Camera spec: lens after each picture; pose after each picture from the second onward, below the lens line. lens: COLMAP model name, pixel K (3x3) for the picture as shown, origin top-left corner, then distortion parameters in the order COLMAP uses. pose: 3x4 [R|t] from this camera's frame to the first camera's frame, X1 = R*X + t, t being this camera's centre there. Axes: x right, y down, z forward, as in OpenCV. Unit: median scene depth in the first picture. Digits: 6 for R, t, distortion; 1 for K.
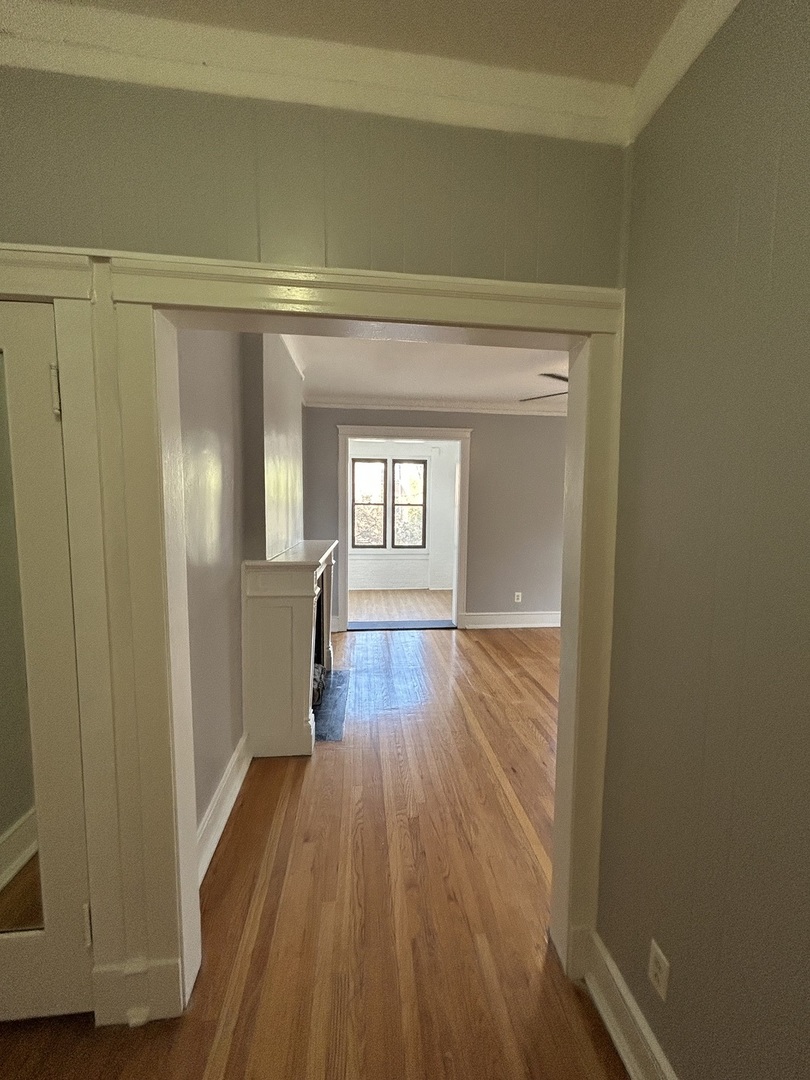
lens RADIAL K [[433.2, 0, 406.2], [0, 433.2, 540.9], [0, 0, 1]] dist [-0.001798, 0.000338]
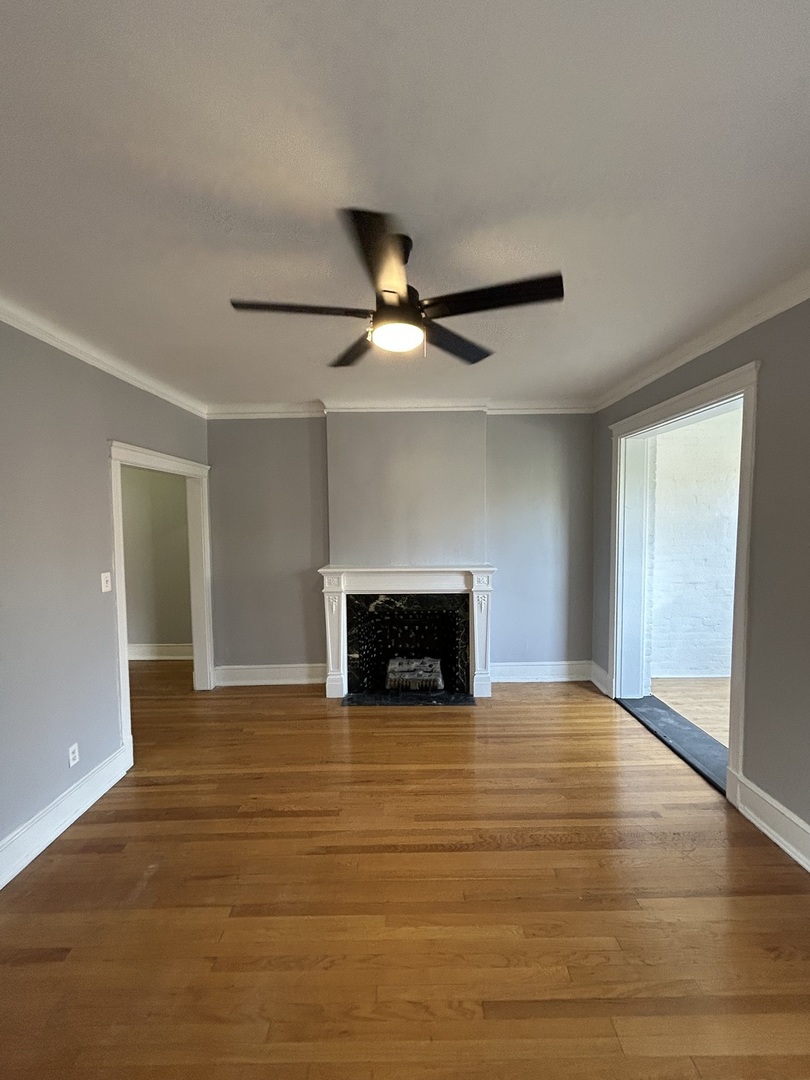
lens RADIAL K [[433.2, 0, 406.2], [0, 433.2, 540.9], [0, 0, 1]] dist [-0.001798, 0.000338]
pose [[-0.102385, 0.044833, -0.993734, 0.625912], [-0.071114, 0.996098, 0.052267, -0.075788], [0.992200, 0.076020, -0.098797, 0.704447]]
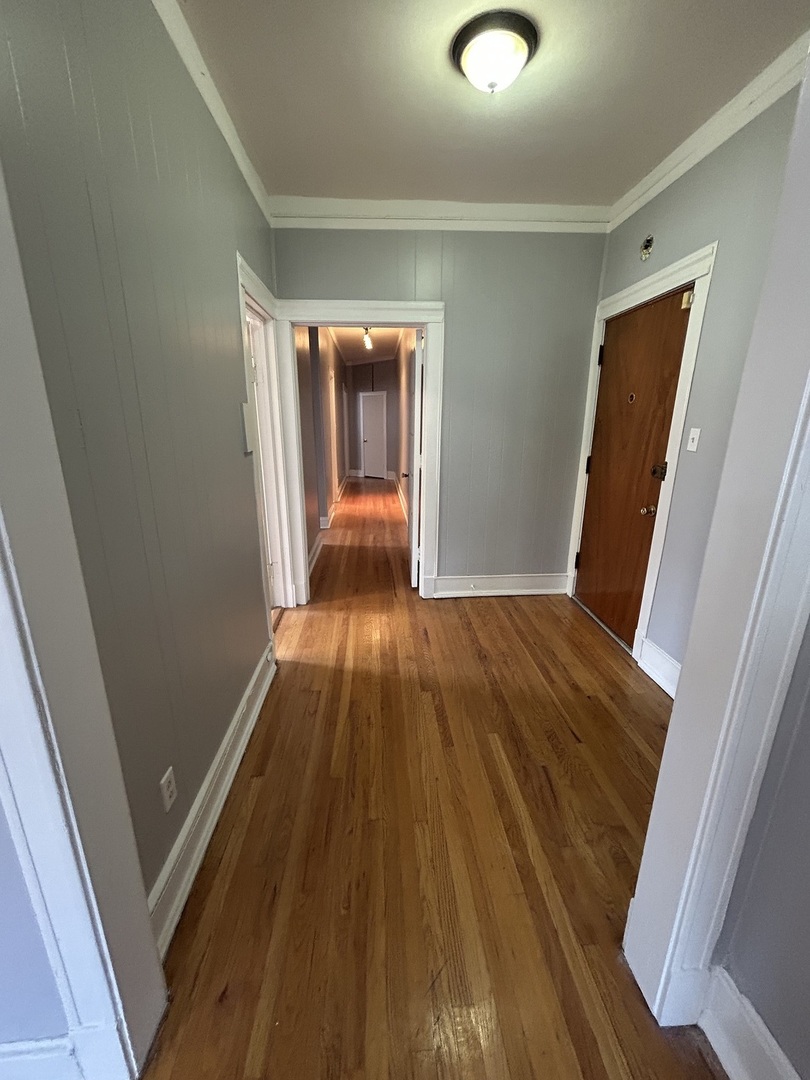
lens RADIAL K [[433.2, 0, 406.2], [0, 433.2, 540.9], [0, 0, 1]] dist [-0.001798, 0.000338]
pose [[-0.999288, -0.026337, 0.027006, -0.014564], [-0.015146, 0.935806, 0.352189, -0.010881], [-0.034548, 0.351530, -0.935539, 0.395839]]
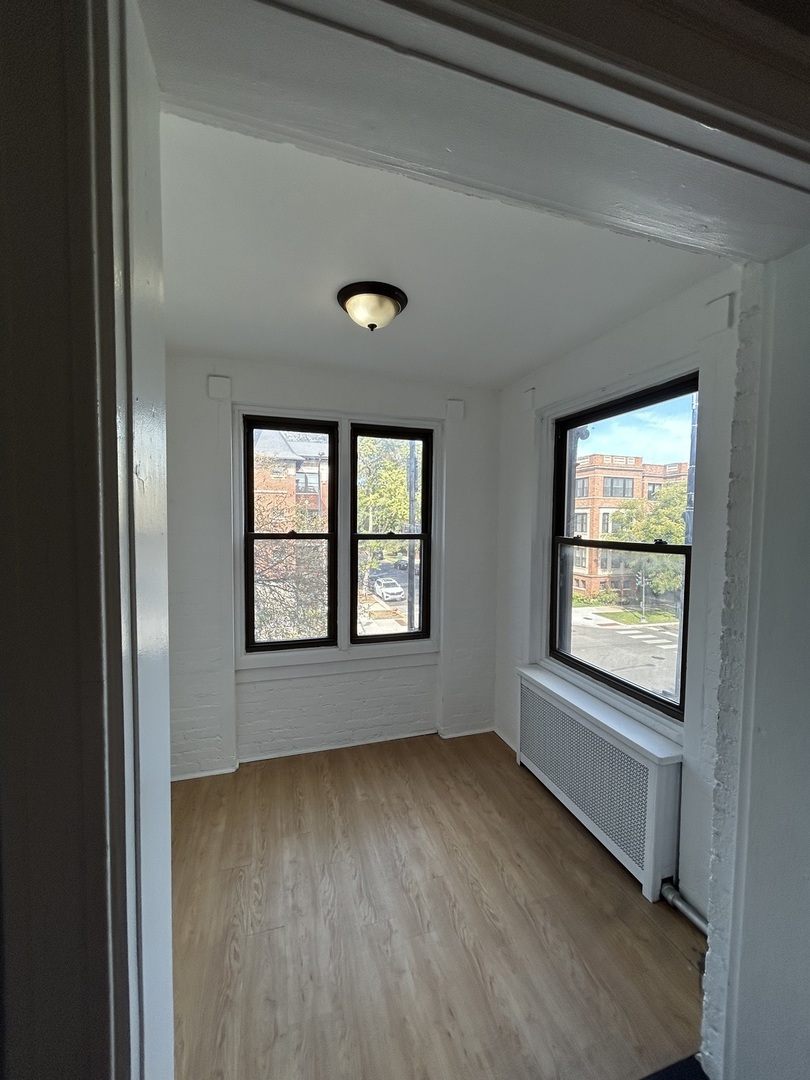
lens RADIAL K [[433.2, 0, 406.2], [0, 433.2, 540.9], [0, 0, 1]] dist [-0.001798, 0.000338]
pose [[0.980827, -0.012035, 0.194508, -0.088938], [0.017802, 0.999451, -0.027925, -0.100006], [-0.194065, 0.030852, 0.980503, 0.879438]]
